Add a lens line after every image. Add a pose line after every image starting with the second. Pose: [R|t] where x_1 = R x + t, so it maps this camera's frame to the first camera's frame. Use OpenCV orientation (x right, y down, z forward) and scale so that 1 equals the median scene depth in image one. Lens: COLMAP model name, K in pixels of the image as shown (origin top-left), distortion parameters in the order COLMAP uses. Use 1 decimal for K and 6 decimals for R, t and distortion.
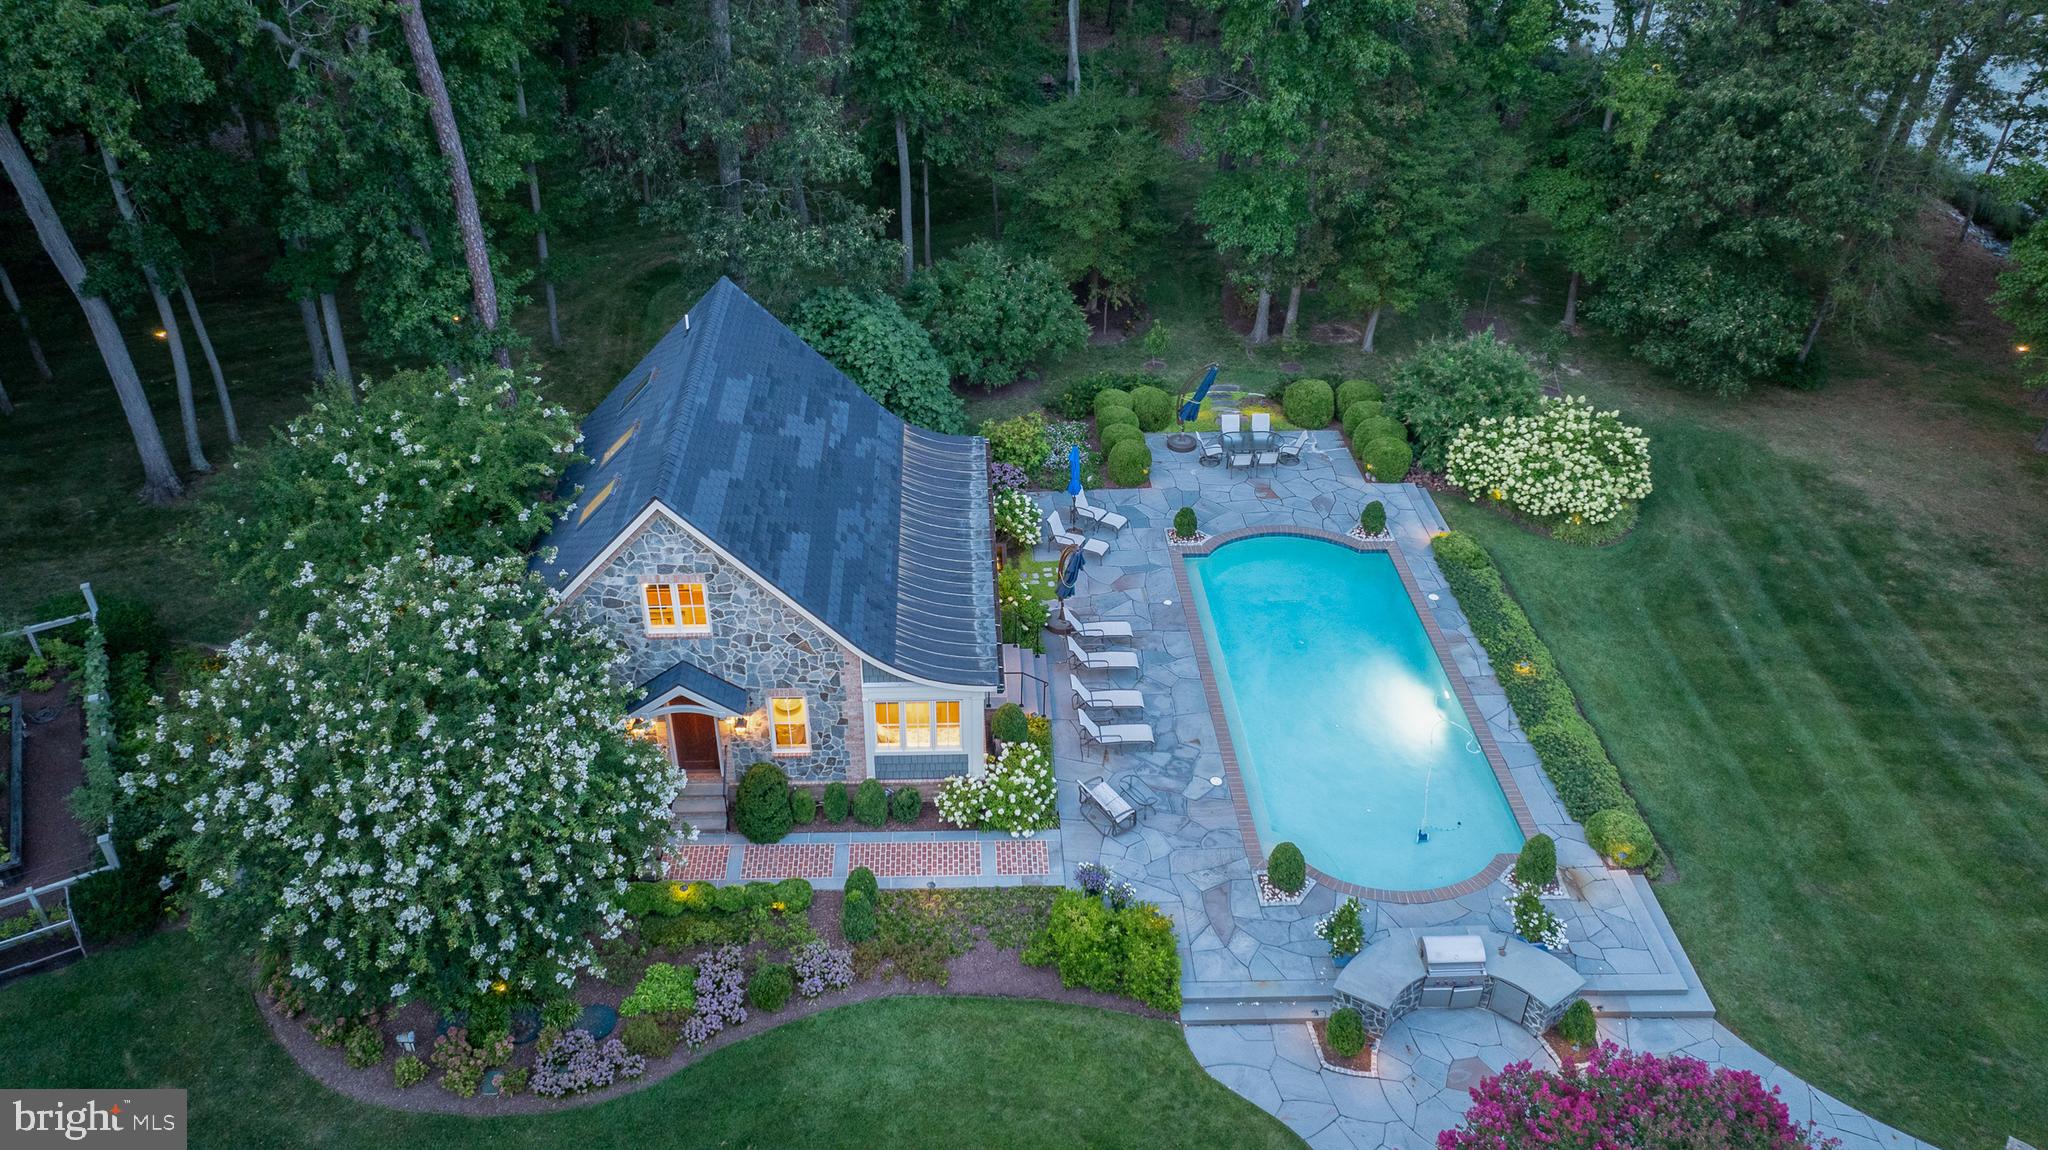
lens RADIAL K [[1461.8, 0, 1014.0], [0, 1461.8, 509.1], [0, 0, 1]] dist [-0.081575, 0.055572]
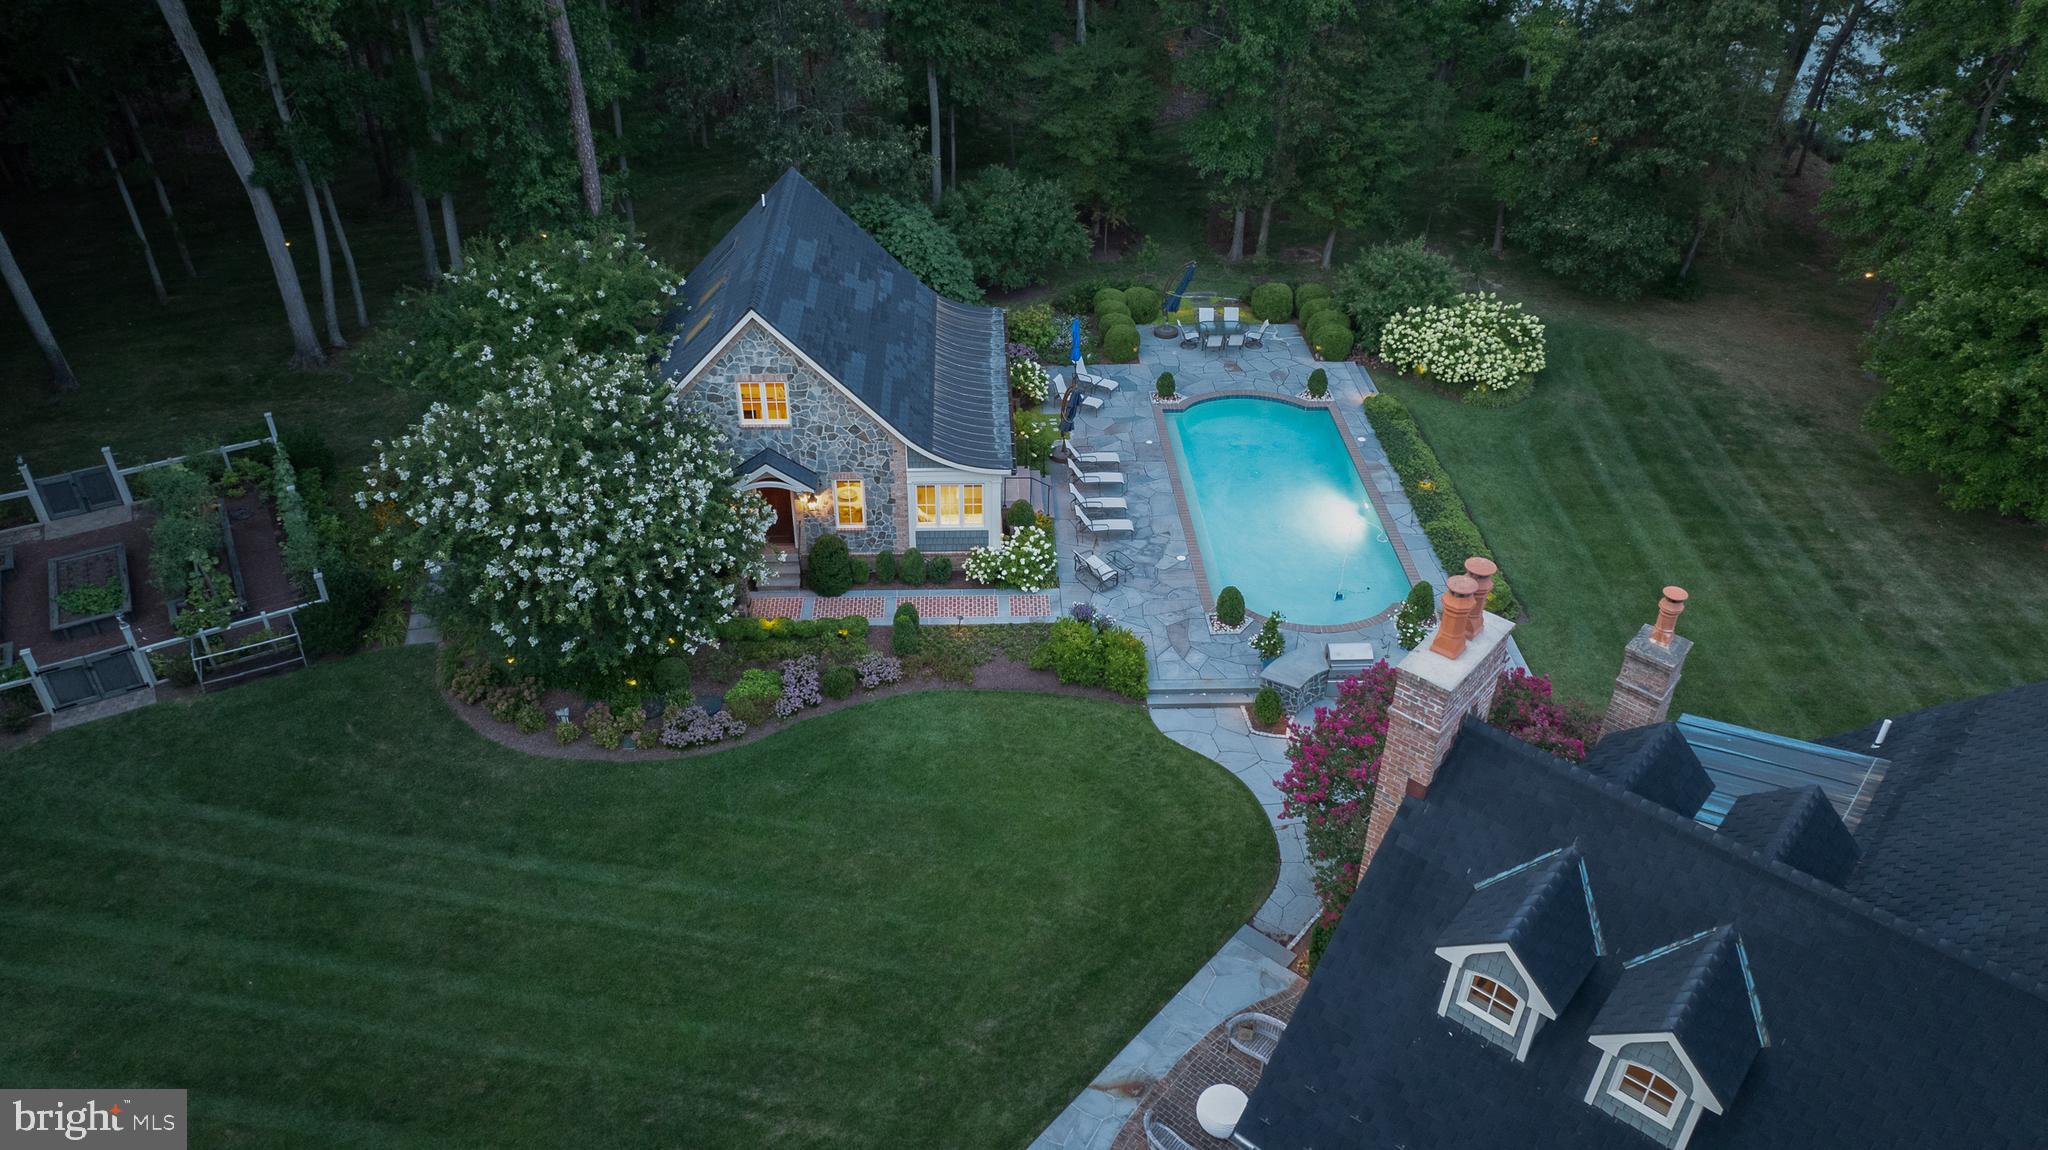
lens RADIAL K [[1396.8, 0, 1089.3], [0, 1396.8, 576.3], [0, 0, 1]] dist [-0.052118, -0.006348]
pose [[0.999136, 0.003656, 0.041406, 0.006018], [-0.005890, 0.998525, 0.053966, 0.128313], [-0.041147, -0.054163, 0.997684, -0.216612]]
